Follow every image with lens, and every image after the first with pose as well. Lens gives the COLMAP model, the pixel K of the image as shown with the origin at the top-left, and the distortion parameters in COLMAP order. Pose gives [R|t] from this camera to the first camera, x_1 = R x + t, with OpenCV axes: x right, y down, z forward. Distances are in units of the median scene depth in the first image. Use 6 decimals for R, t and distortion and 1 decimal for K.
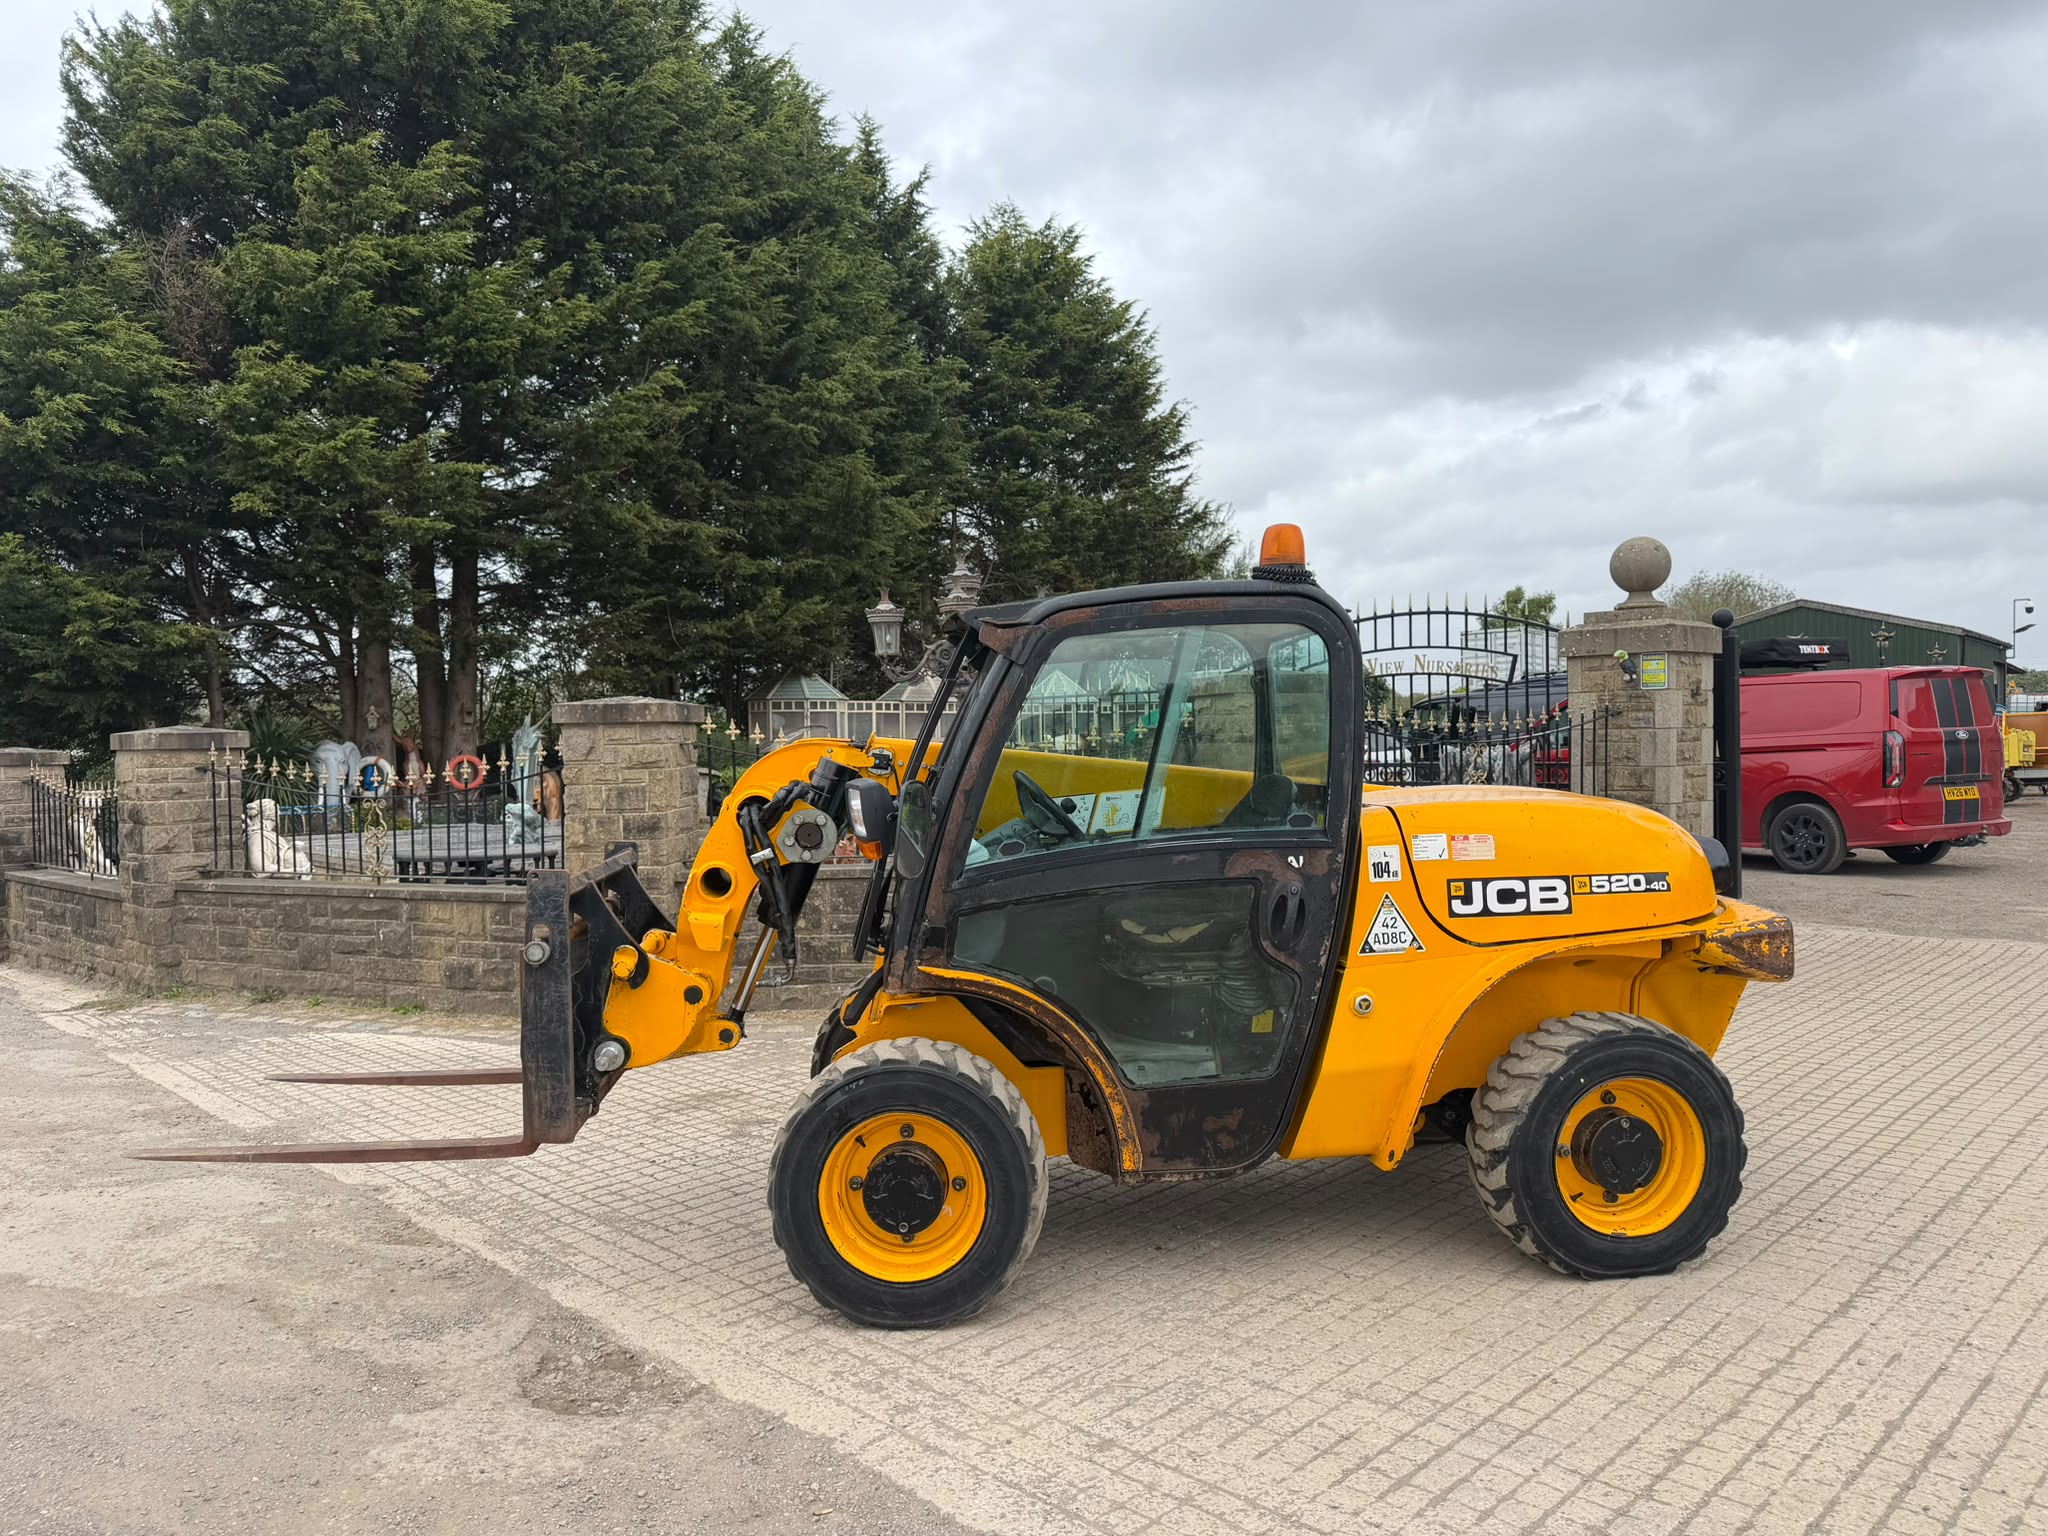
lens RADIAL K [[1428.6, 0, 1033.4], [0, 1428.6, 777.1], [0, 0, 1]] dist [0.051674, -0.074965]
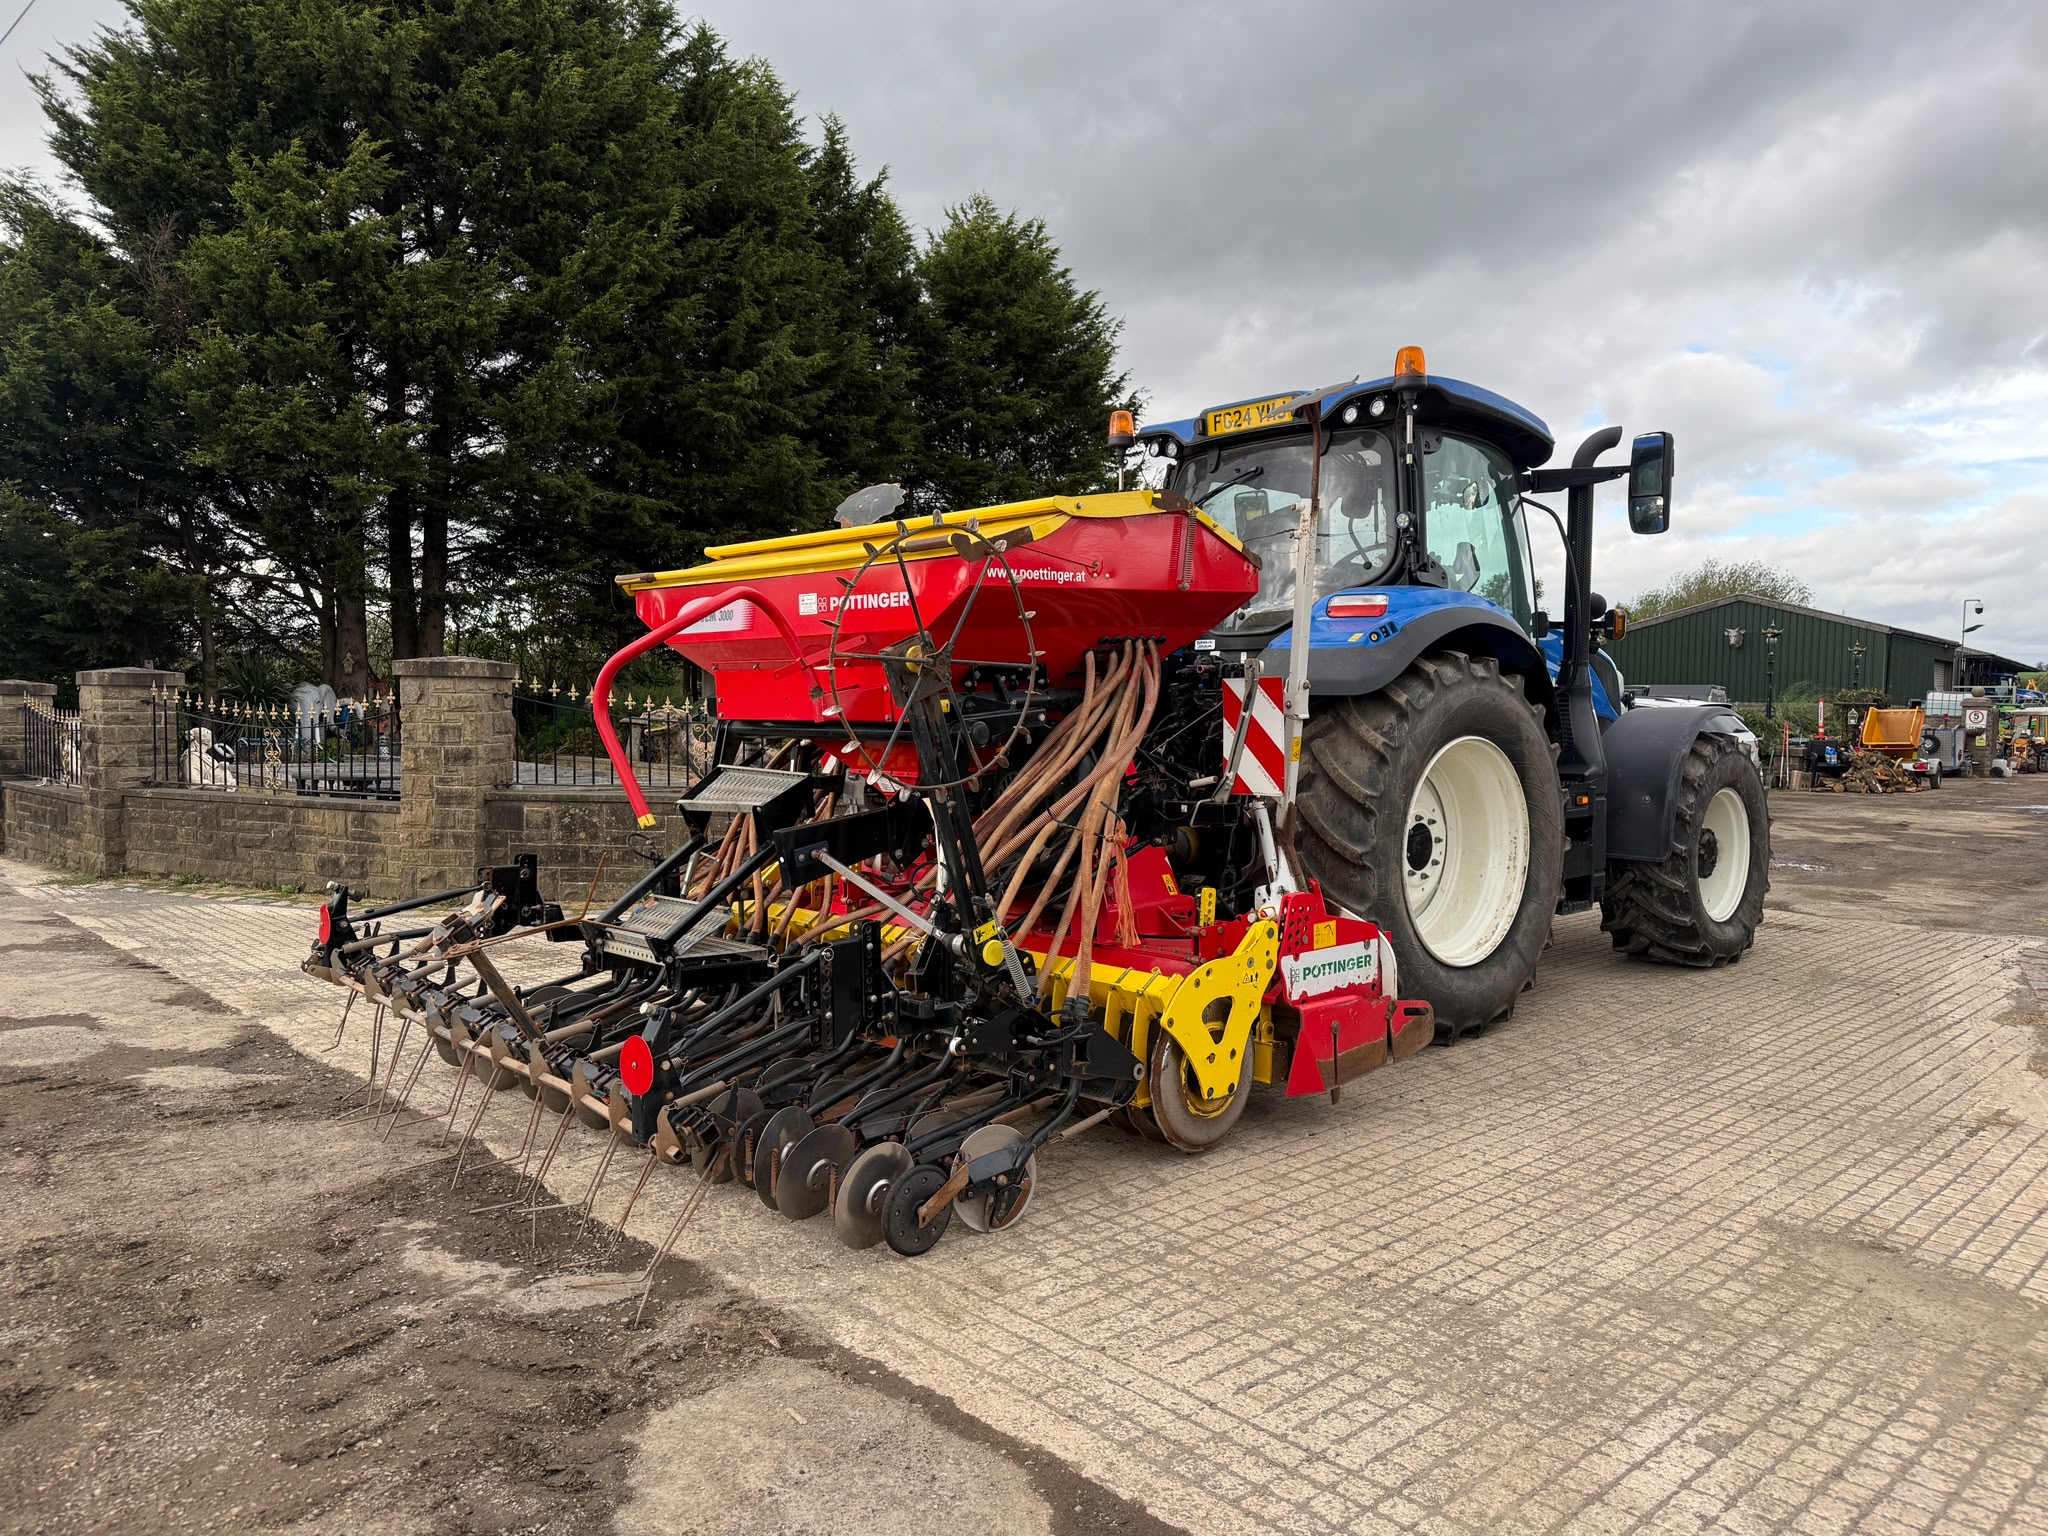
lens RADIAL K [[1428.6, 0, 1060.8], [0, 1428.6, 788.9], [0, 0, 1]] dist [0.051674, -0.074965]
pose [[0.999368, 0.034347, -0.009147, 0.218154], [-0.034030, 0.998883, 0.032780, 0.001986], [0.010263, -0.032448, 0.999421, -0.236316]]
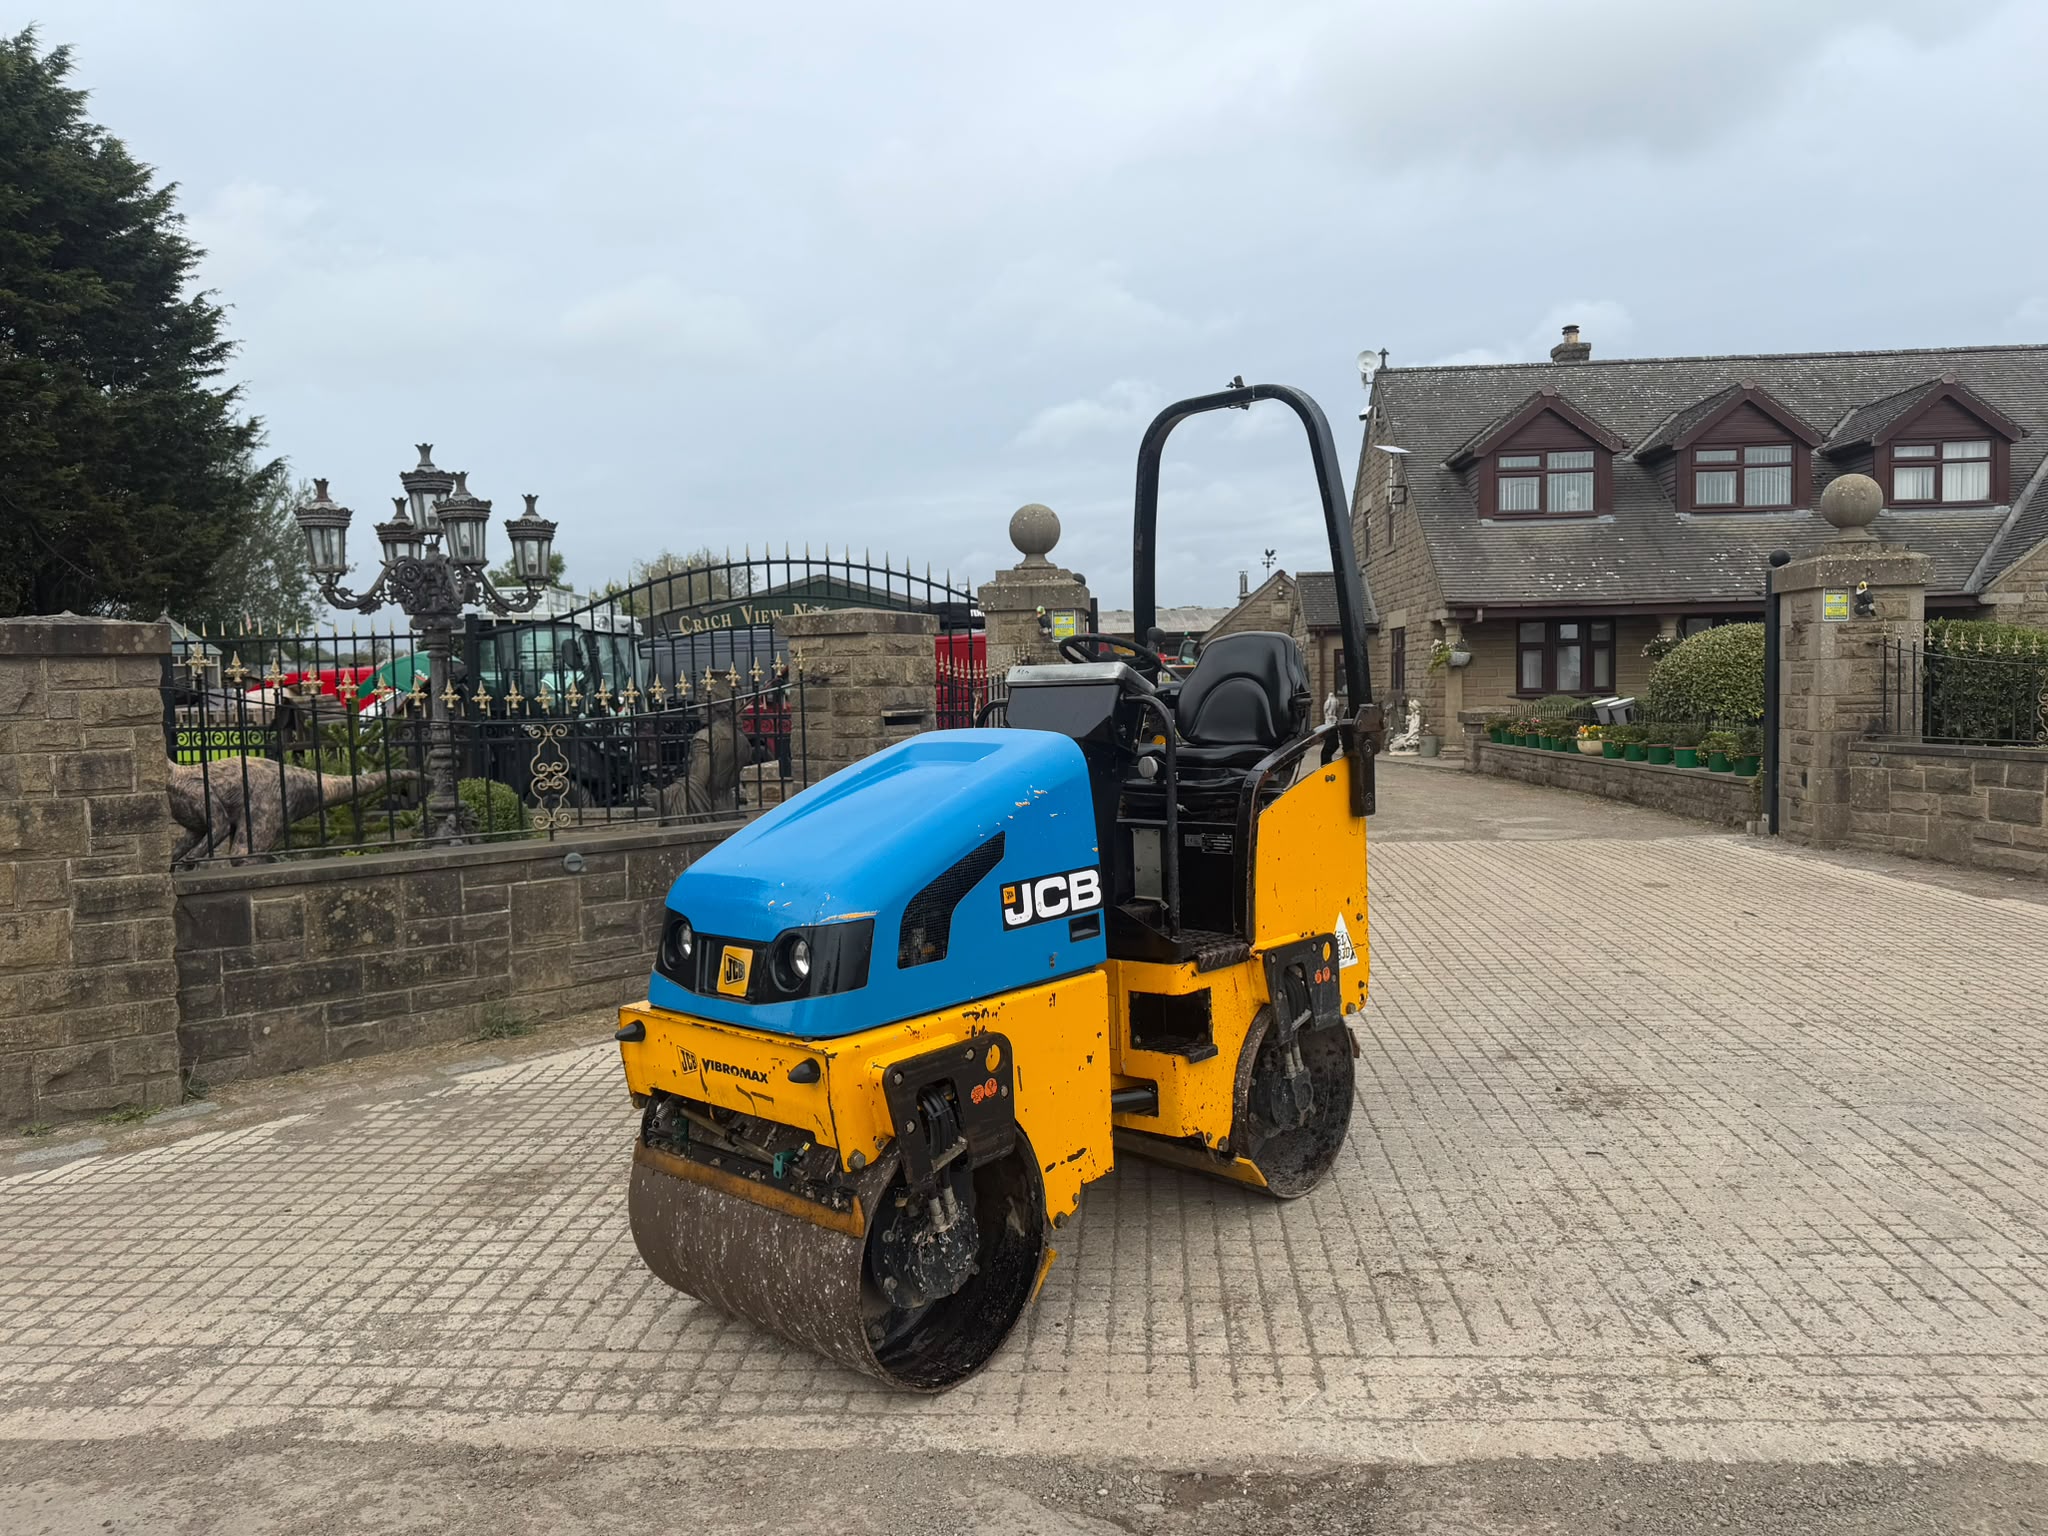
lens RADIAL K [[1428.6, 0, 1043.7], [0, 1428.6, 767.8], [0, 0, 1]] dist [0.051674, -0.074965]
pose [[0.754739, -0.037016, 0.654980, -0.289444], [0.024946, 0.999304, 0.027729, 0.004104], [-0.655551, -0.004589, 0.755137, 0.171901]]
